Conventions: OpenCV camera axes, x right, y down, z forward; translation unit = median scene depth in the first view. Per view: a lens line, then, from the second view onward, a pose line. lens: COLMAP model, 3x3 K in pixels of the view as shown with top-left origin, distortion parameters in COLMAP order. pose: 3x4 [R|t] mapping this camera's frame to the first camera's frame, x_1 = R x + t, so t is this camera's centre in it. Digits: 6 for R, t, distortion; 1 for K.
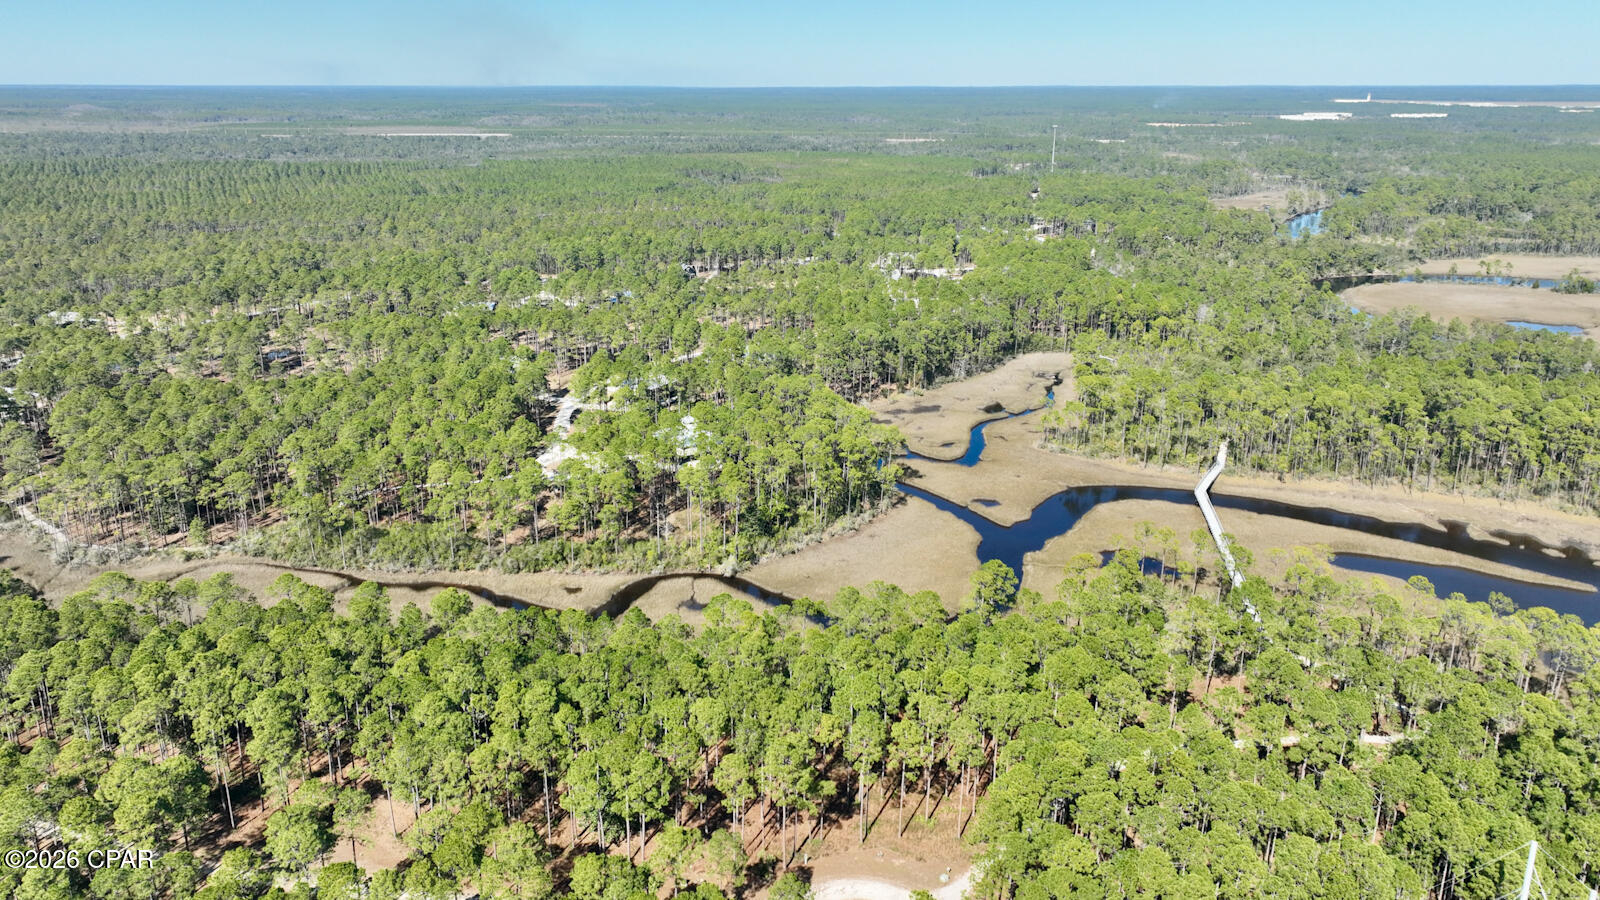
lens RADIAL K [[1113.1, 0, 800.0], [0, 1113.1, 450.0], [0, 0, 1]] dist [0.007188, 0.008941]
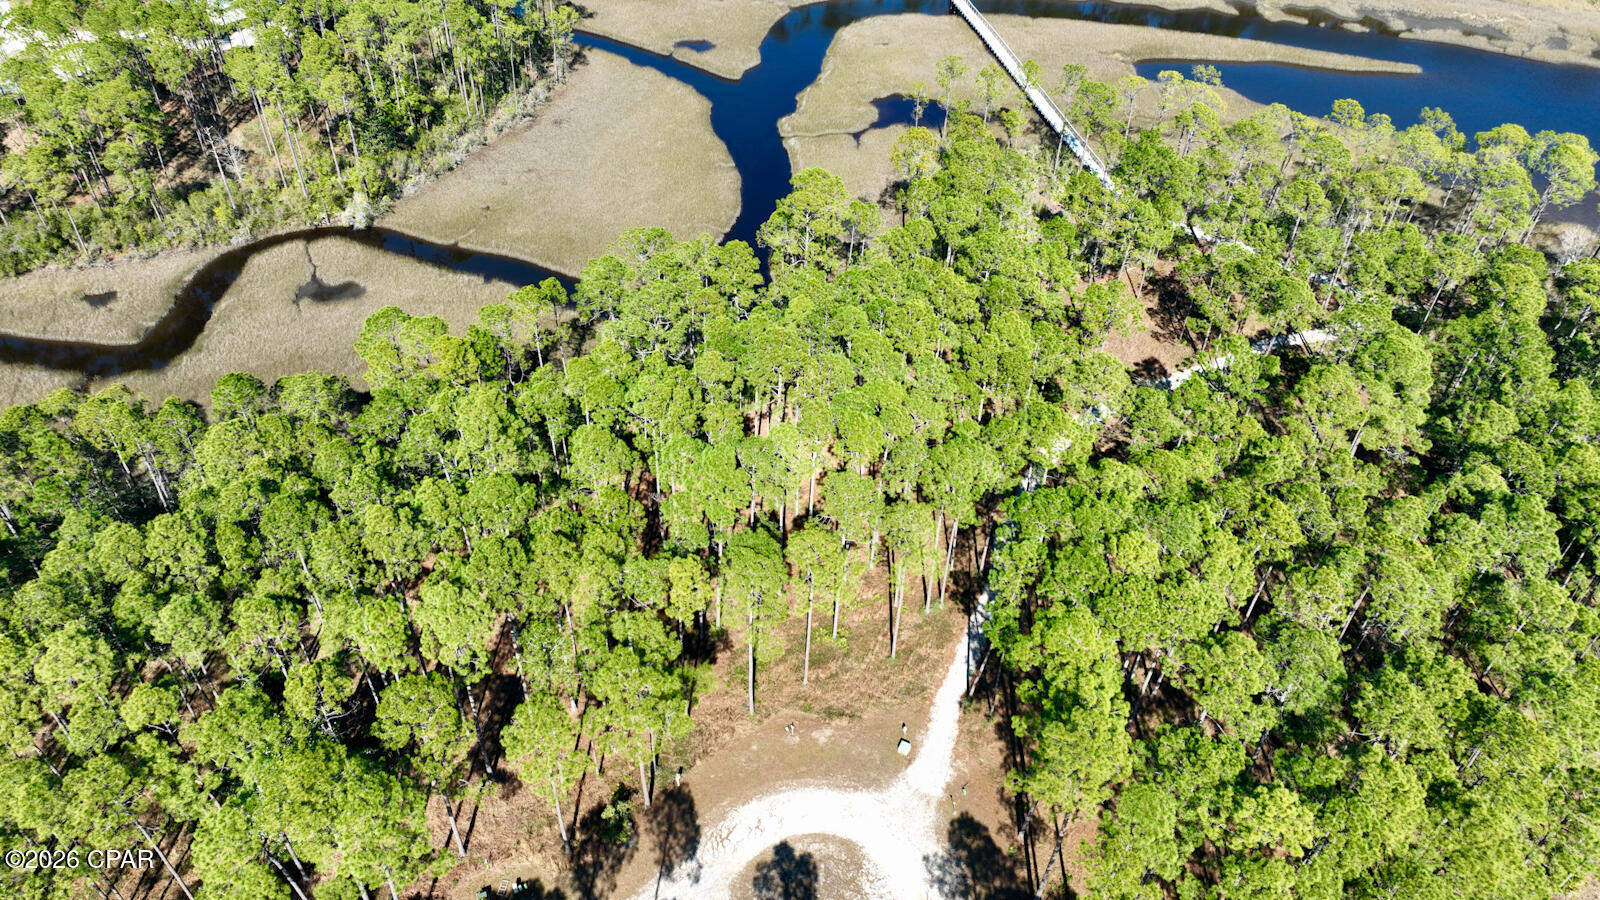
lens RADIAL K [[1113.1, 0, 800.0], [0, 1113.1, 450.0], [0, 0, 1]] dist [0.007188, 0.008941]
pose [[0.935149, -0.225701, 0.273048, -0.030156], [0.094295, 0.901551, 0.422272, -0.017751], [-0.341474, -0.369140, 0.864367, 0.285068]]
